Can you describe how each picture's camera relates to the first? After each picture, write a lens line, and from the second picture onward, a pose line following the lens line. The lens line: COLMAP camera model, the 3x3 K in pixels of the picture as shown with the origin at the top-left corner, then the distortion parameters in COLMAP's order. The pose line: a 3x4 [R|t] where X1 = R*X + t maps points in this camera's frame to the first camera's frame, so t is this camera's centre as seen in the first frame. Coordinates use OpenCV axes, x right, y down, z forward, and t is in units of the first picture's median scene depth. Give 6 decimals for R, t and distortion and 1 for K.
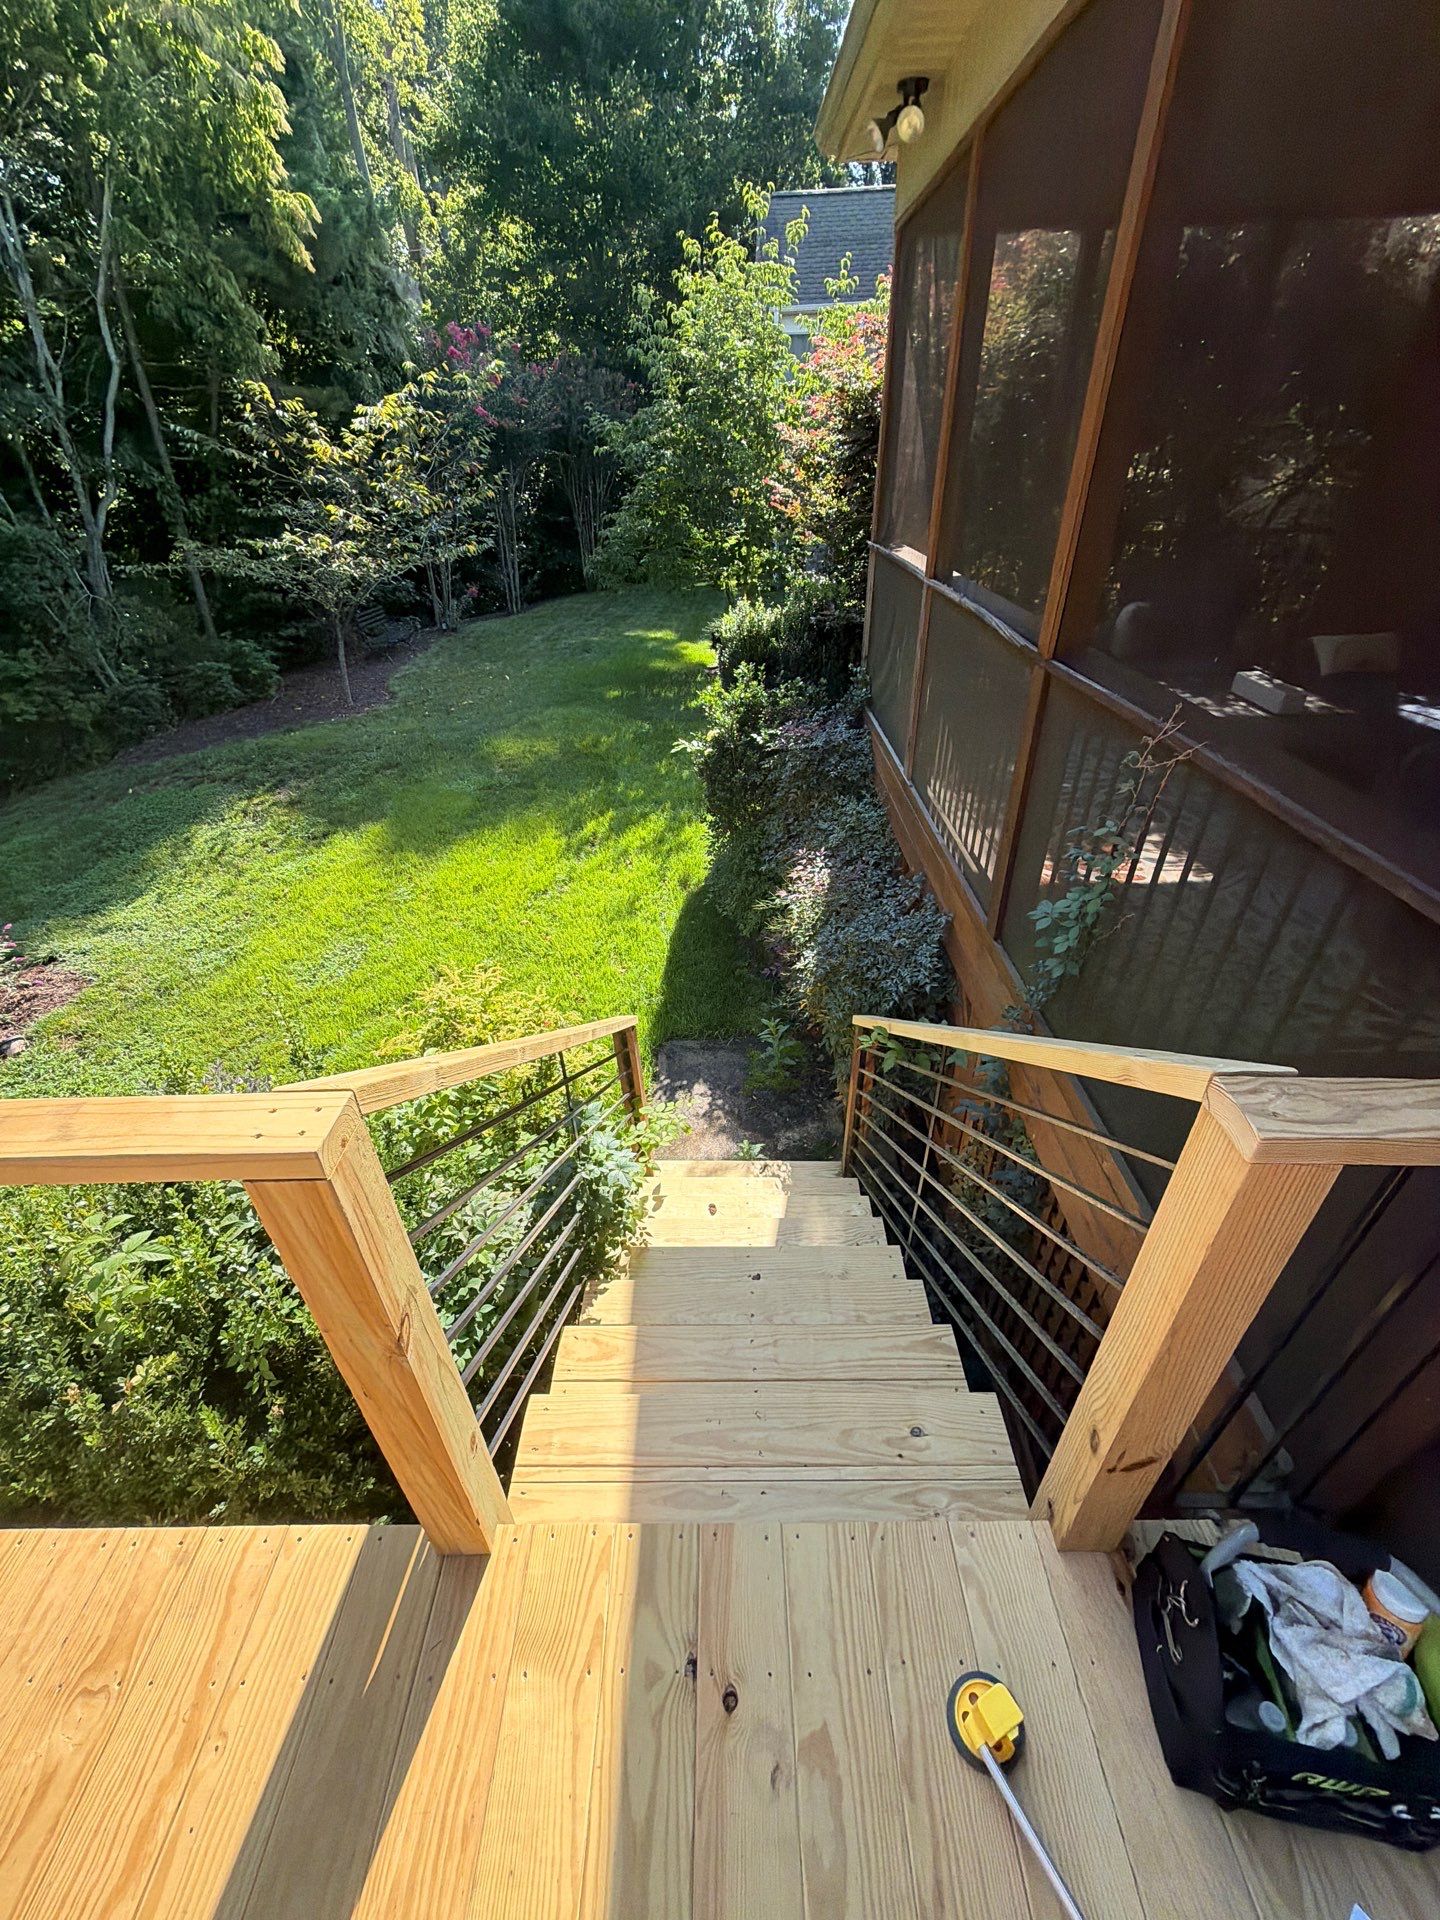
lens RADIAL K [[764.2, 0, 720.1], [0, 764.2, 956.2], [0, 0, 1]] dist [0.002175, 0.000520]
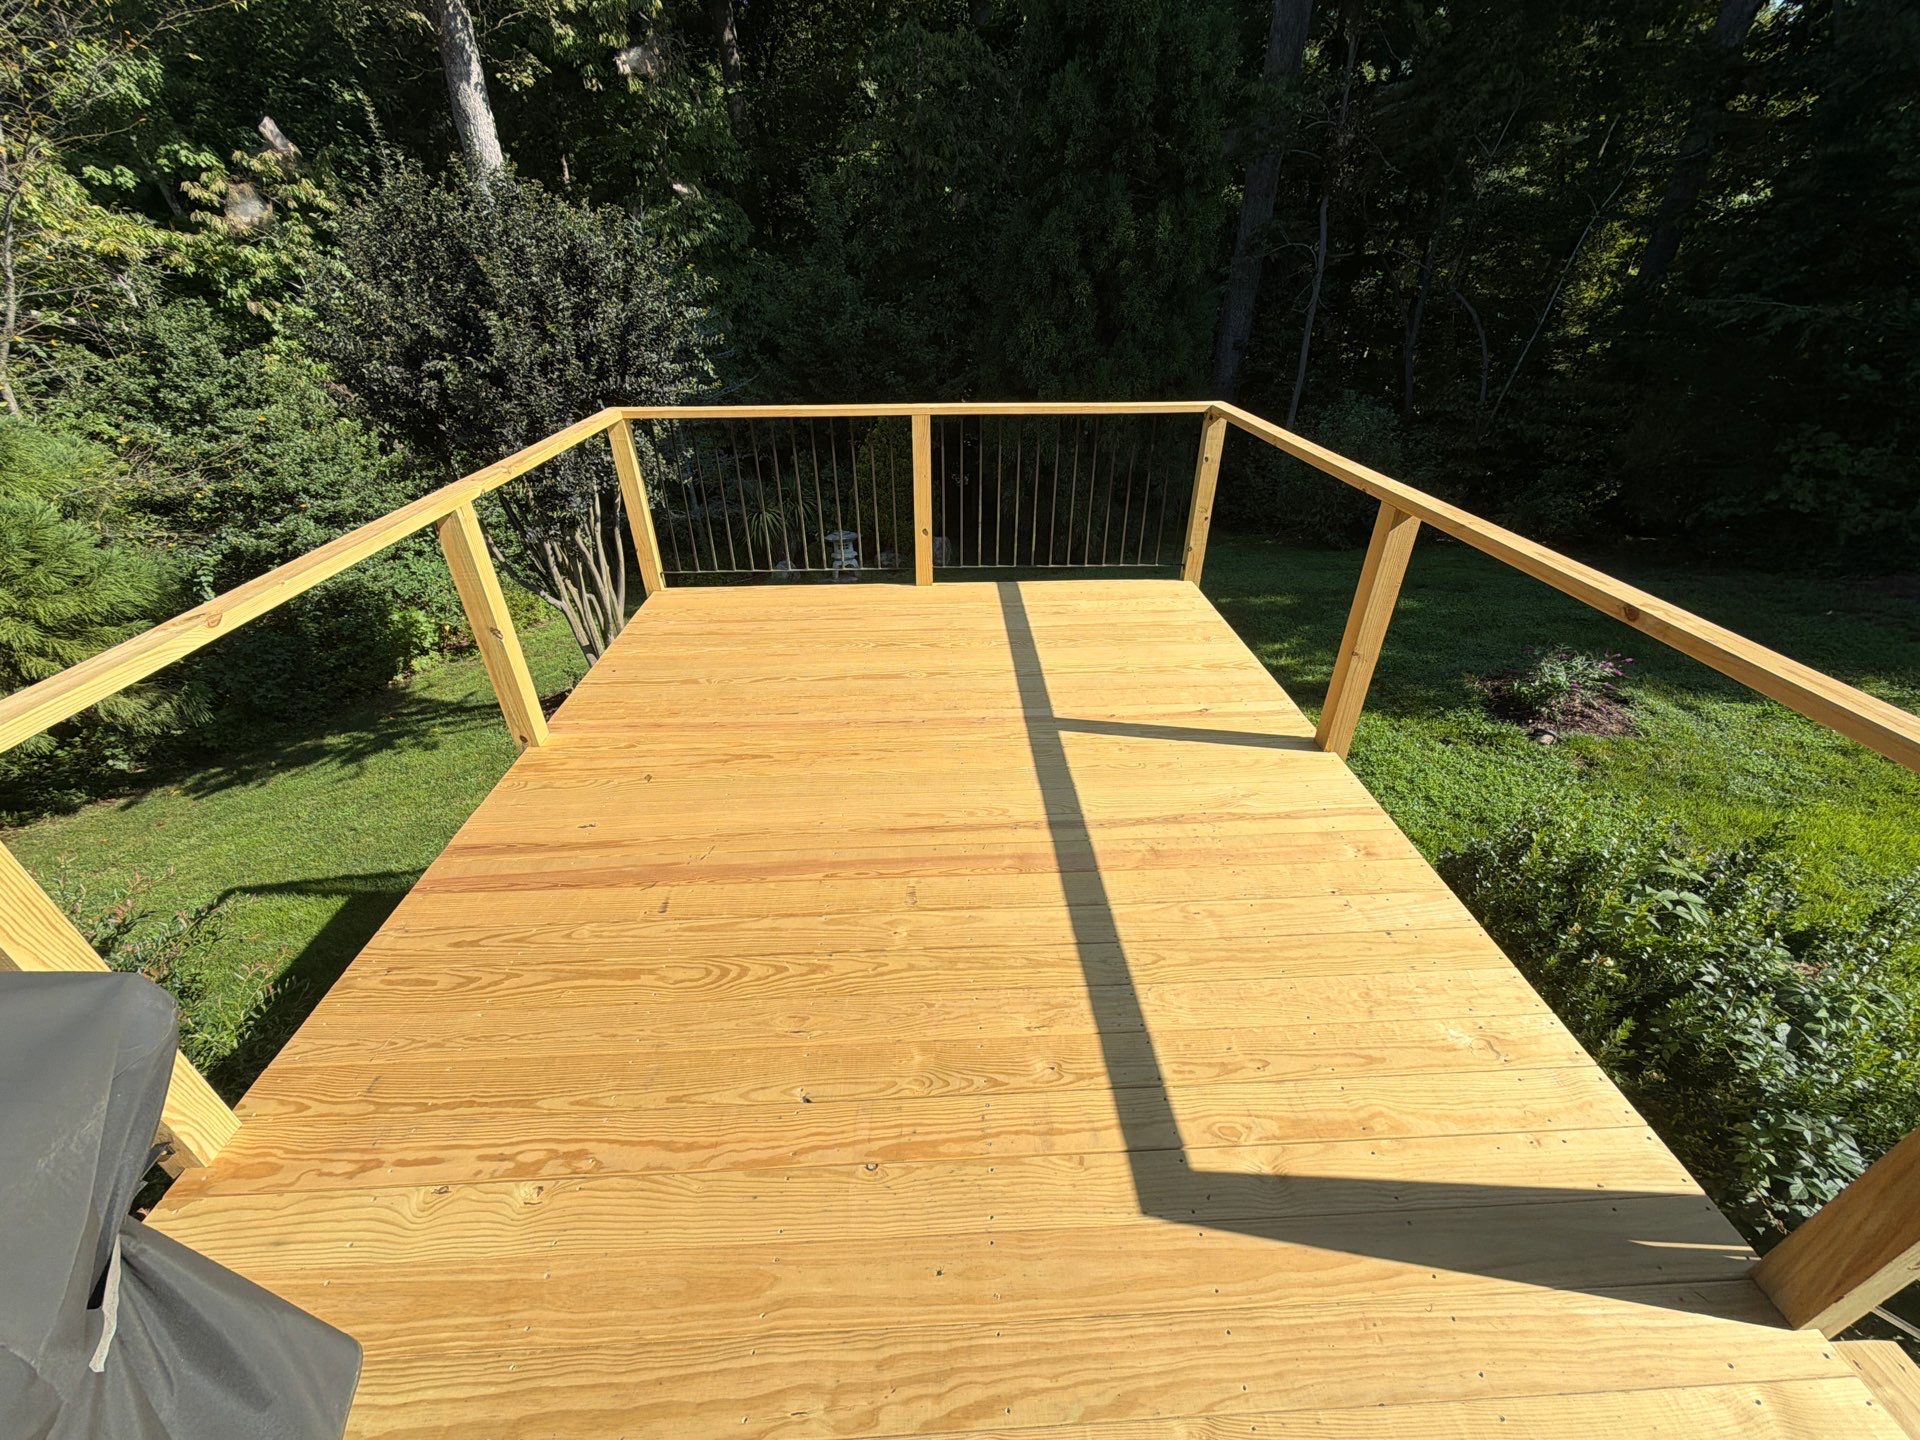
lens RADIAL K [[764.2, 0, 960.9], [0, 764.2, 719.2], [0, 0, 1]] dist [0.002175, 0.000520]
pose [[0.046443, 0.543286, -0.838262, 0.013204], [-0.556800, 0.710792, 0.429823, 0.063598], [0.829347, 0.446782, 0.335513, -0.115161]]
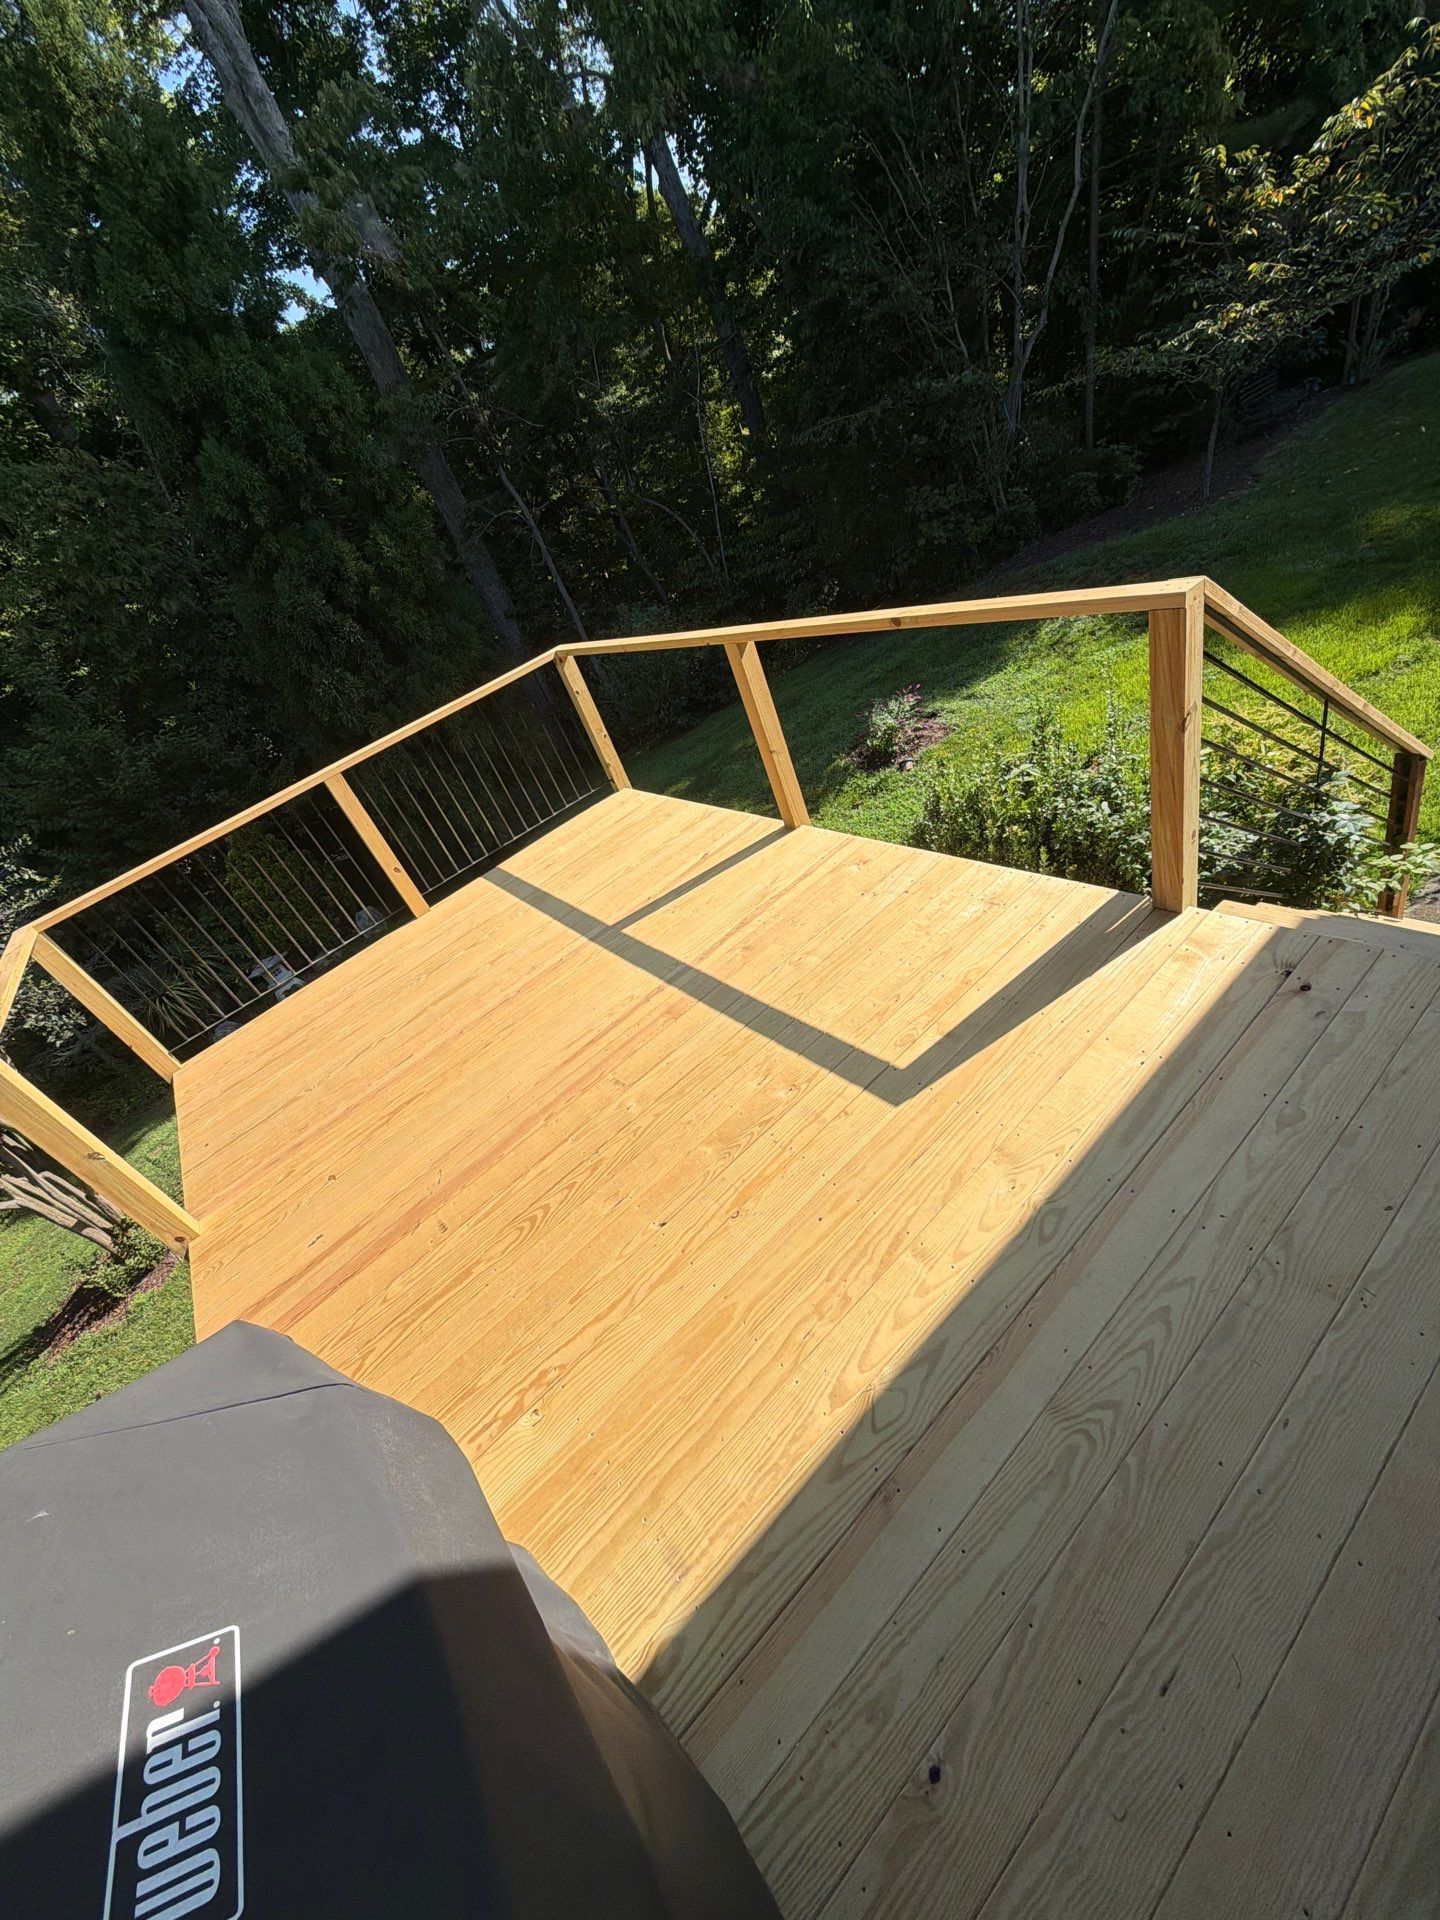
lens RADIAL K [[764.2, 0, 716.9], [0, 764.2, 959.4], [0, 0, 1]] dist [0.002175, 0.000520]
pose [[0.595112, 0.298372, -0.746201, 0.076833], [-0.144002, 0.953086, 0.266251, 0.094211], [0.790636, -0.050995, 0.610159, -0.178614]]
